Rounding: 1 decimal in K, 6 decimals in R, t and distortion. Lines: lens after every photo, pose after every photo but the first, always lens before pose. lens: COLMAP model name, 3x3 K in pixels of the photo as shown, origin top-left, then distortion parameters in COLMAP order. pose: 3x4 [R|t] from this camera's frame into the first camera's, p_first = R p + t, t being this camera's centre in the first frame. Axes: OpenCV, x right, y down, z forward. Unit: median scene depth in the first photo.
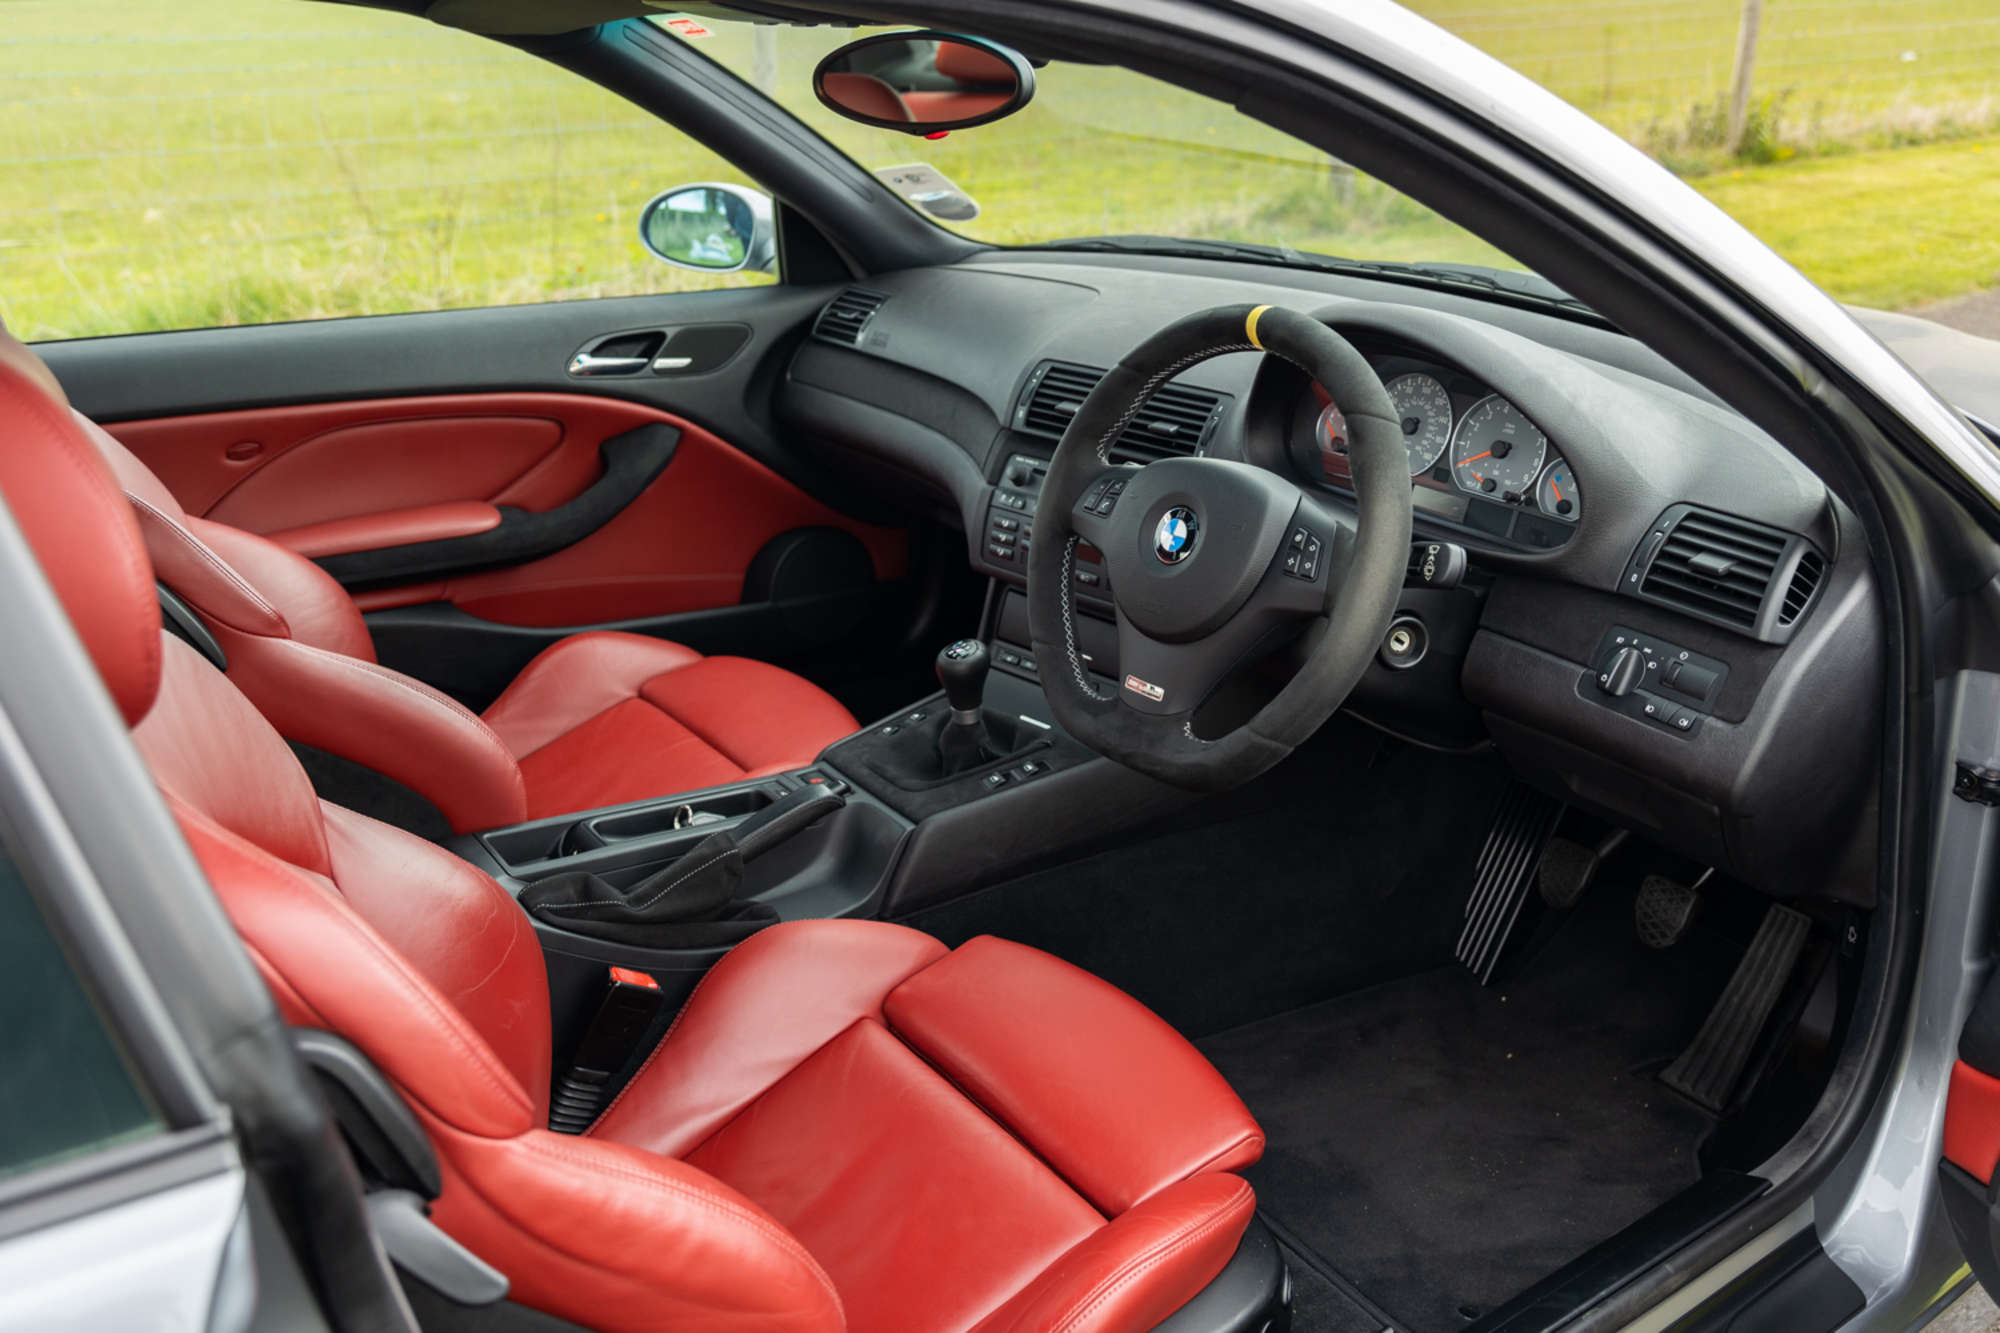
lens RADIAL K [[1721.0, 0, 1000.0], [0, 1721.0, 666.5], [0, 0, 1]] dist [-0.006887, -0.003599]
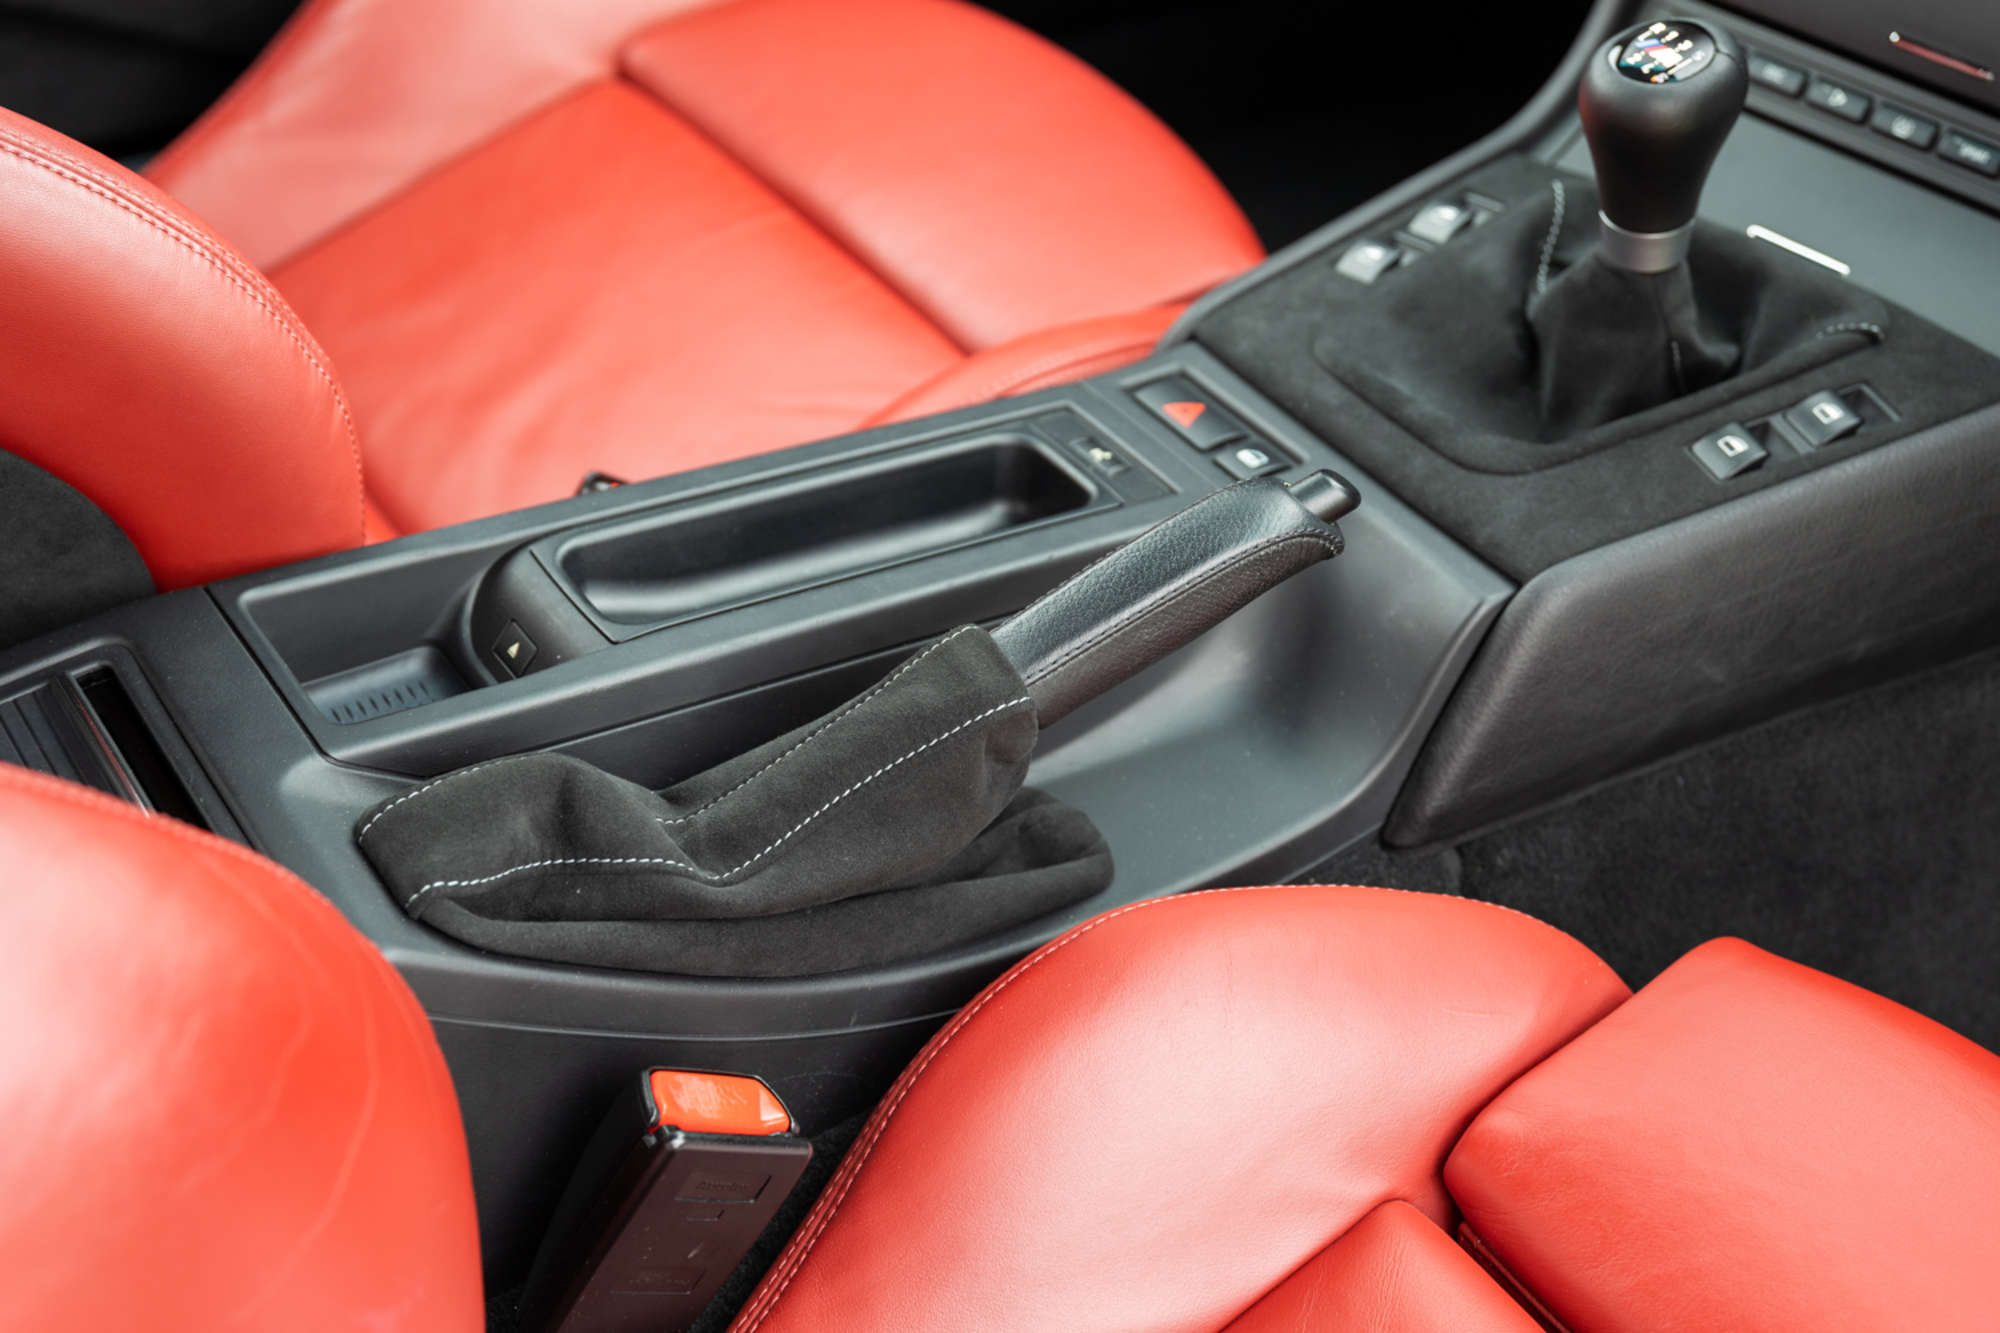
lens RADIAL K [[3017.8, 0, 1000.0], [0, 3017.8, 666.5], [0, 0, 1]] dist [-0.013674, 0.040116]
pose [[0.998499, 0.047641, -0.027010, -0.128547], [-0.039407, 0.967507, 0.249754, -0.034959], [0.038031, -0.248315, 0.967933, 0.410798]]
